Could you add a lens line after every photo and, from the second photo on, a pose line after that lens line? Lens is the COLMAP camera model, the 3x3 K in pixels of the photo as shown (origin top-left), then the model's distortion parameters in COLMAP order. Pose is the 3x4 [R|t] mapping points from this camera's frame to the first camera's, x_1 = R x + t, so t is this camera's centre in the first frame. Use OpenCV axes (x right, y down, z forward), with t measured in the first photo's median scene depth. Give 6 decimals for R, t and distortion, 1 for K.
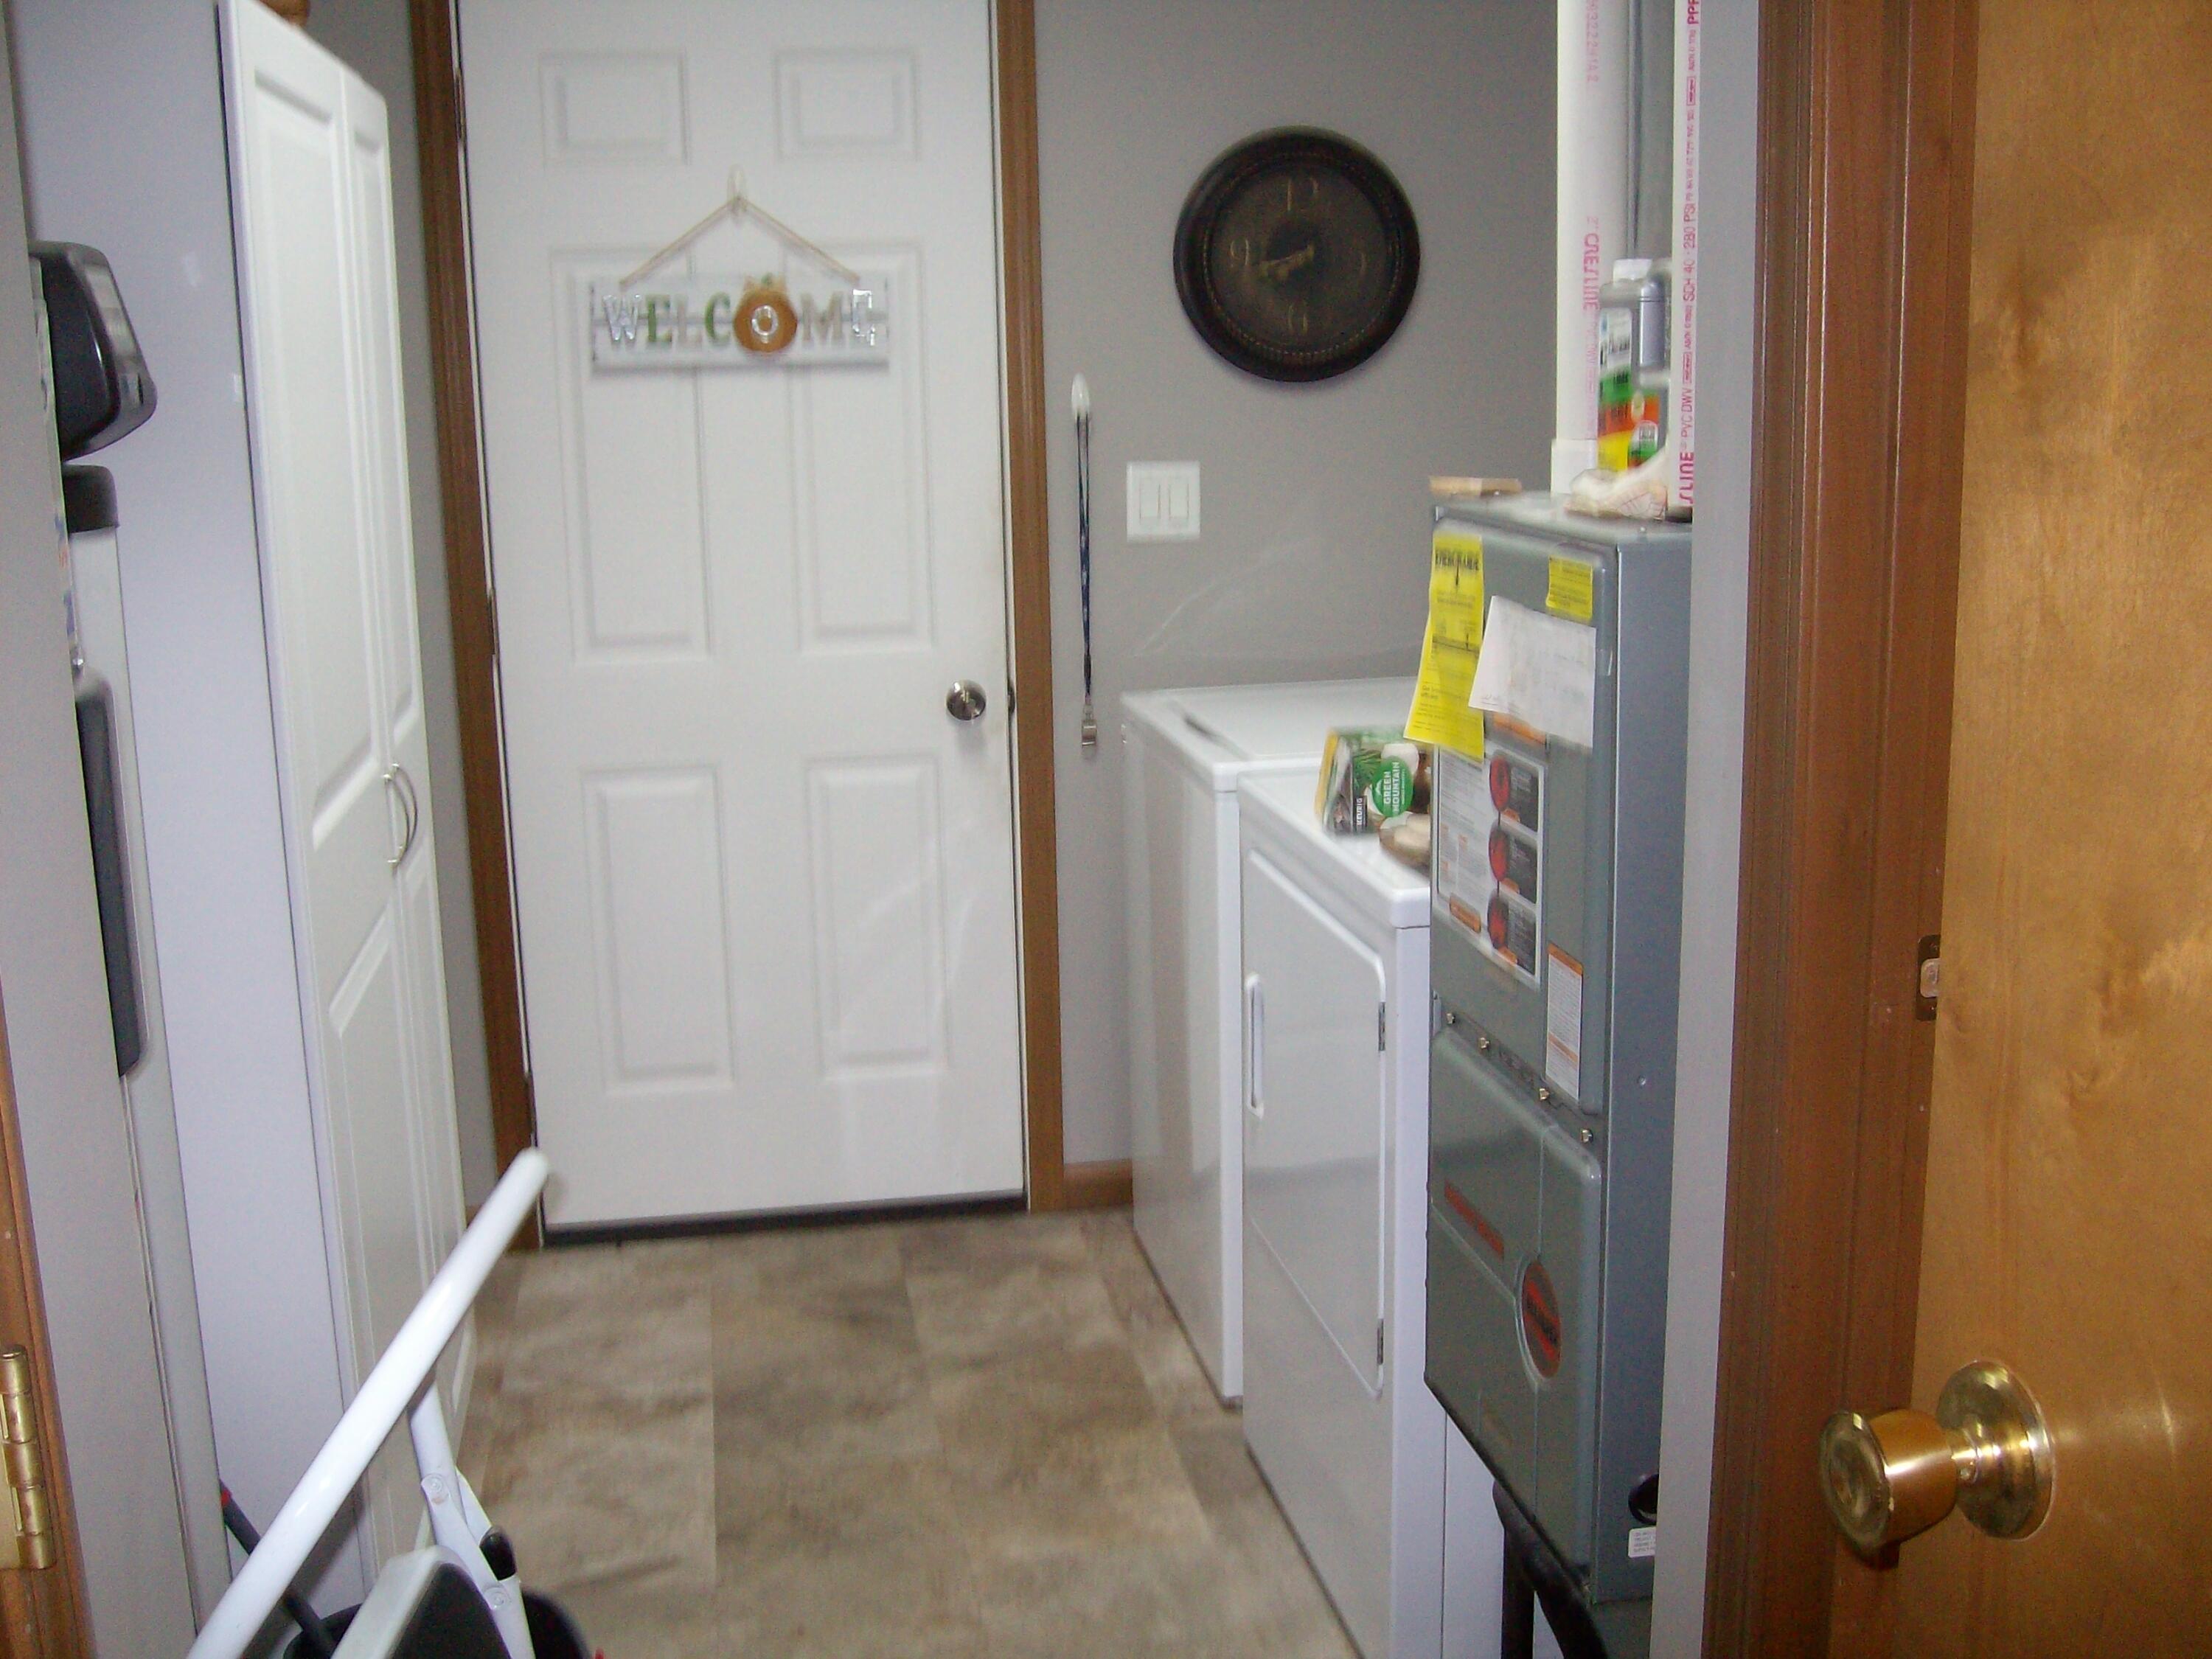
lens RADIAL K [[2406.8, 0, 1106.6], [0, 2406.8, 833.3], [0, 0, 1]] dist [-0.097327, 0.000000]
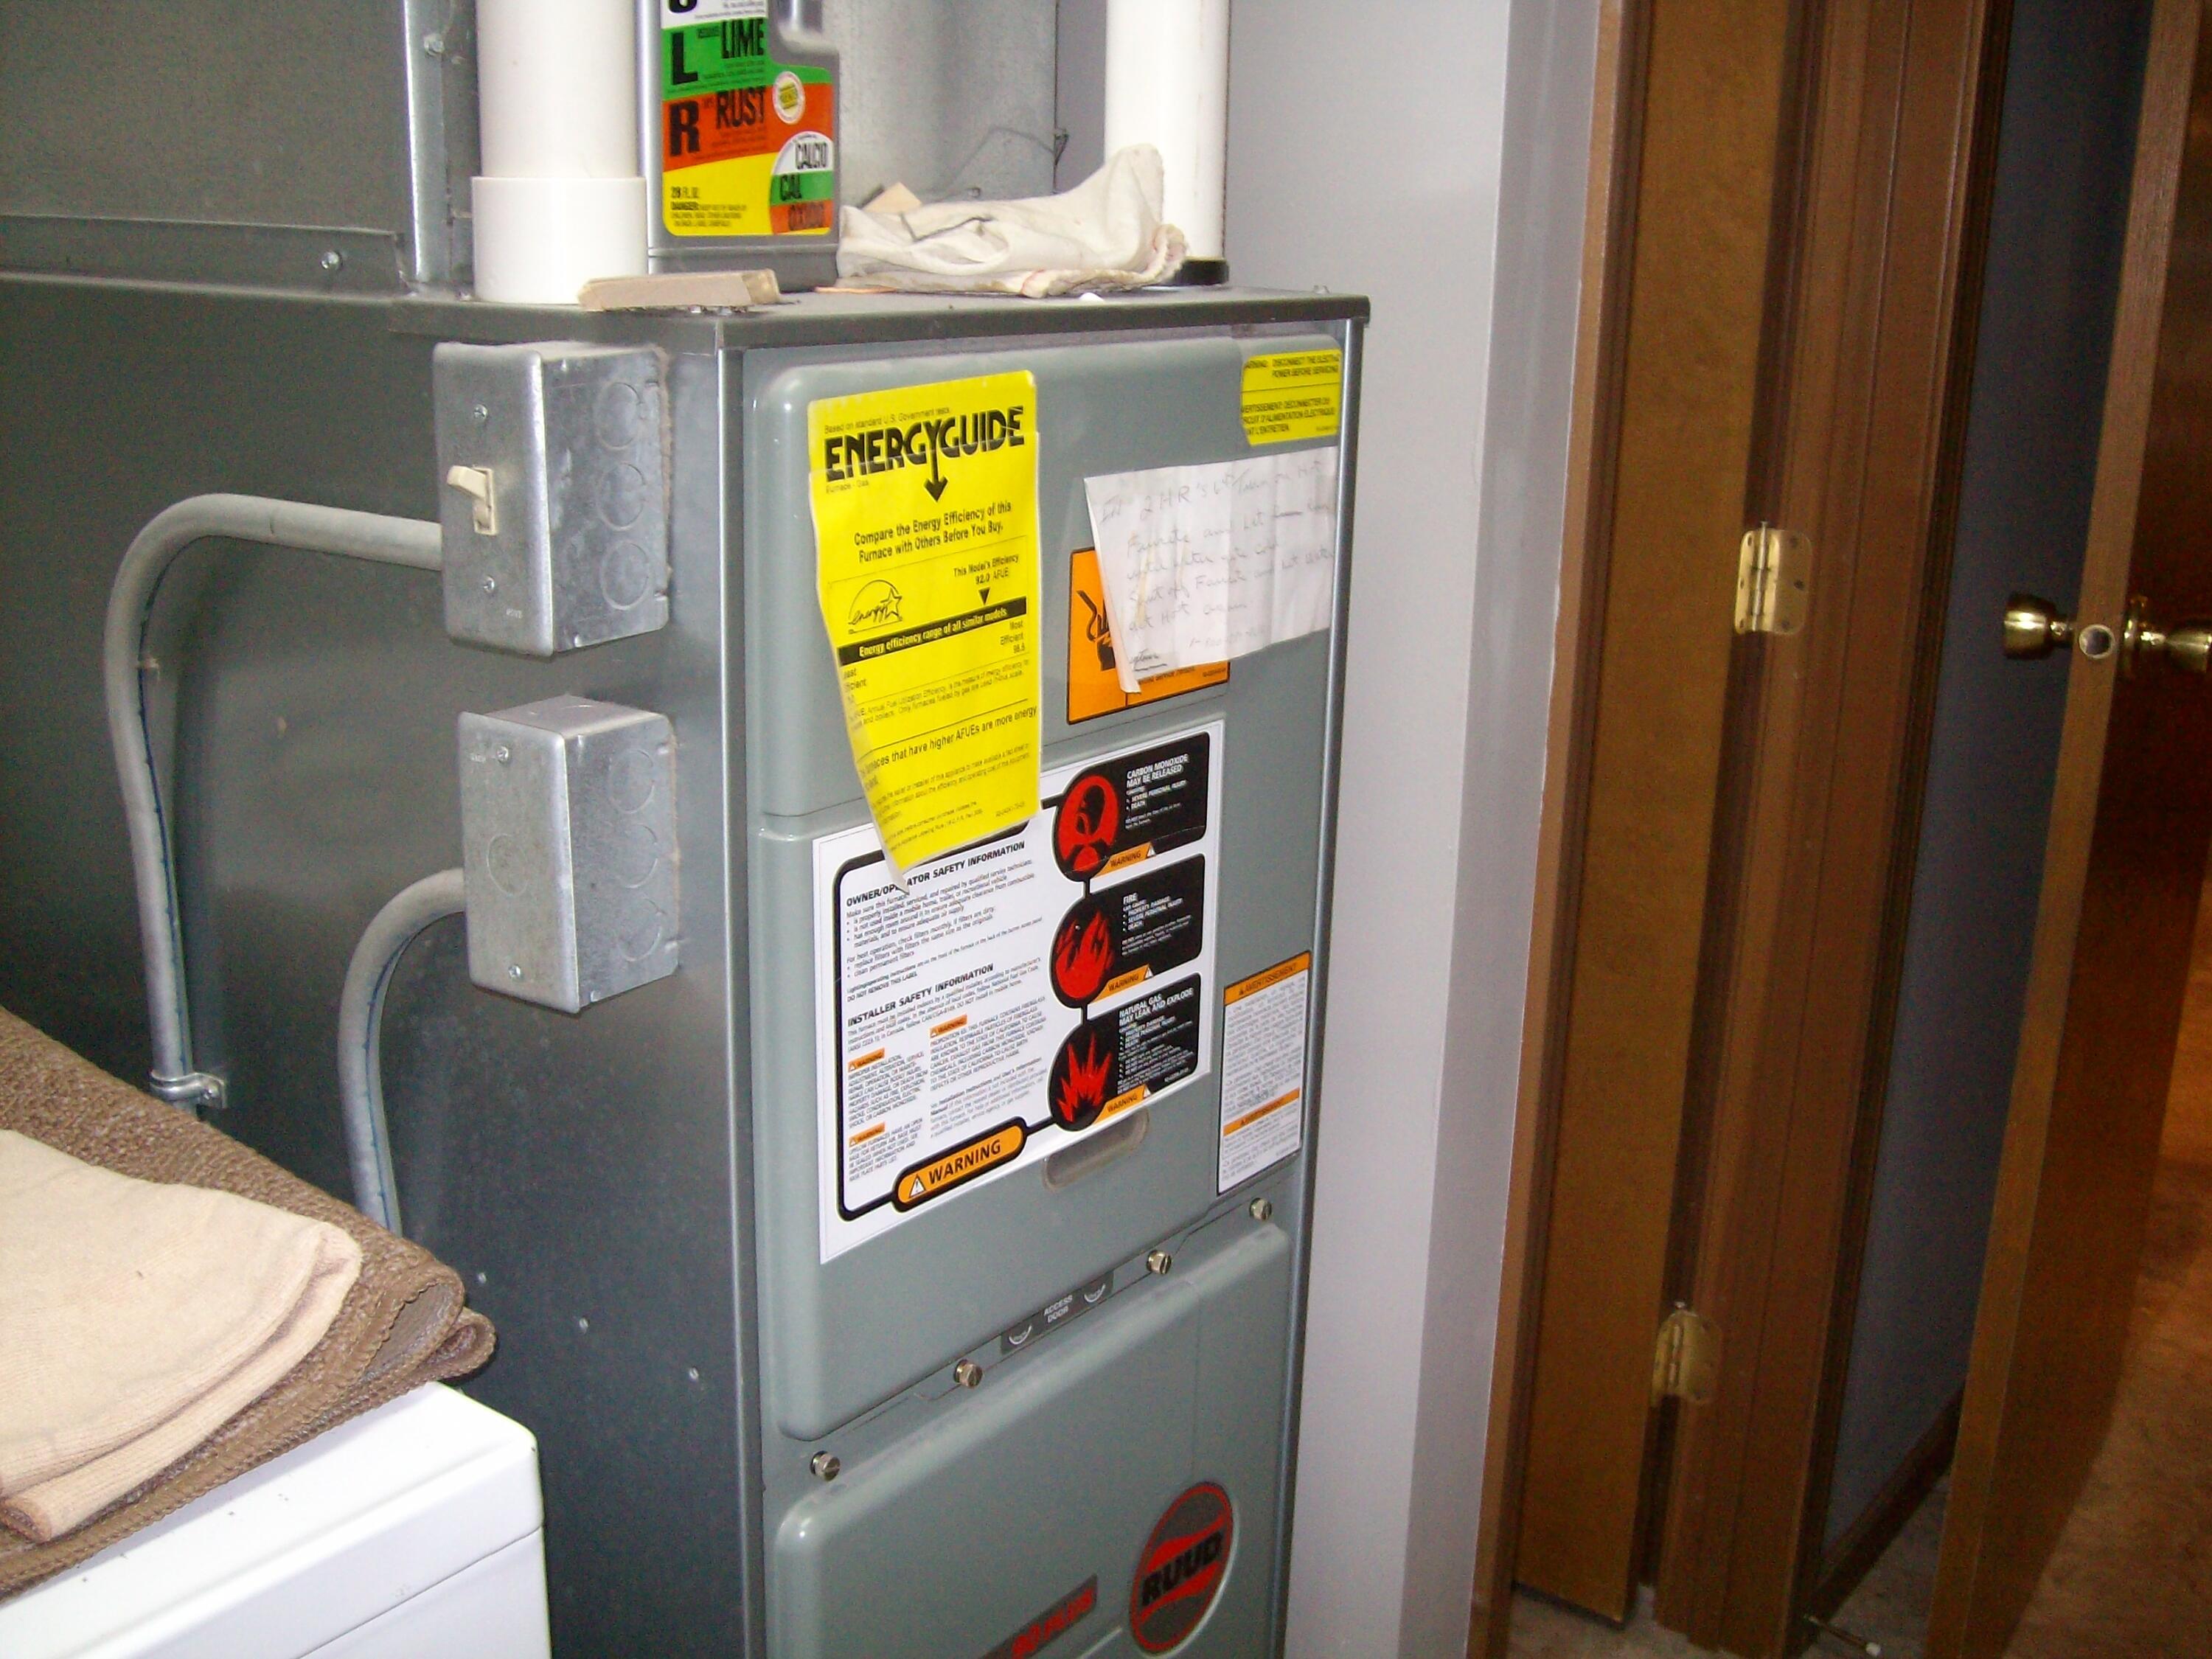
lens RADIAL K [[2406.8, 0, 1105.8], [0, 2406.8, 831.8], [0, 0, 1]] dist [-0.097327, 0.000000]
pose [[-0.705632, -0.184255, 0.684203, -0.201870], [0.127546, 0.916799, 0.378433, -0.218932], [-0.697005, 0.354301, -0.623422, 1.324338]]
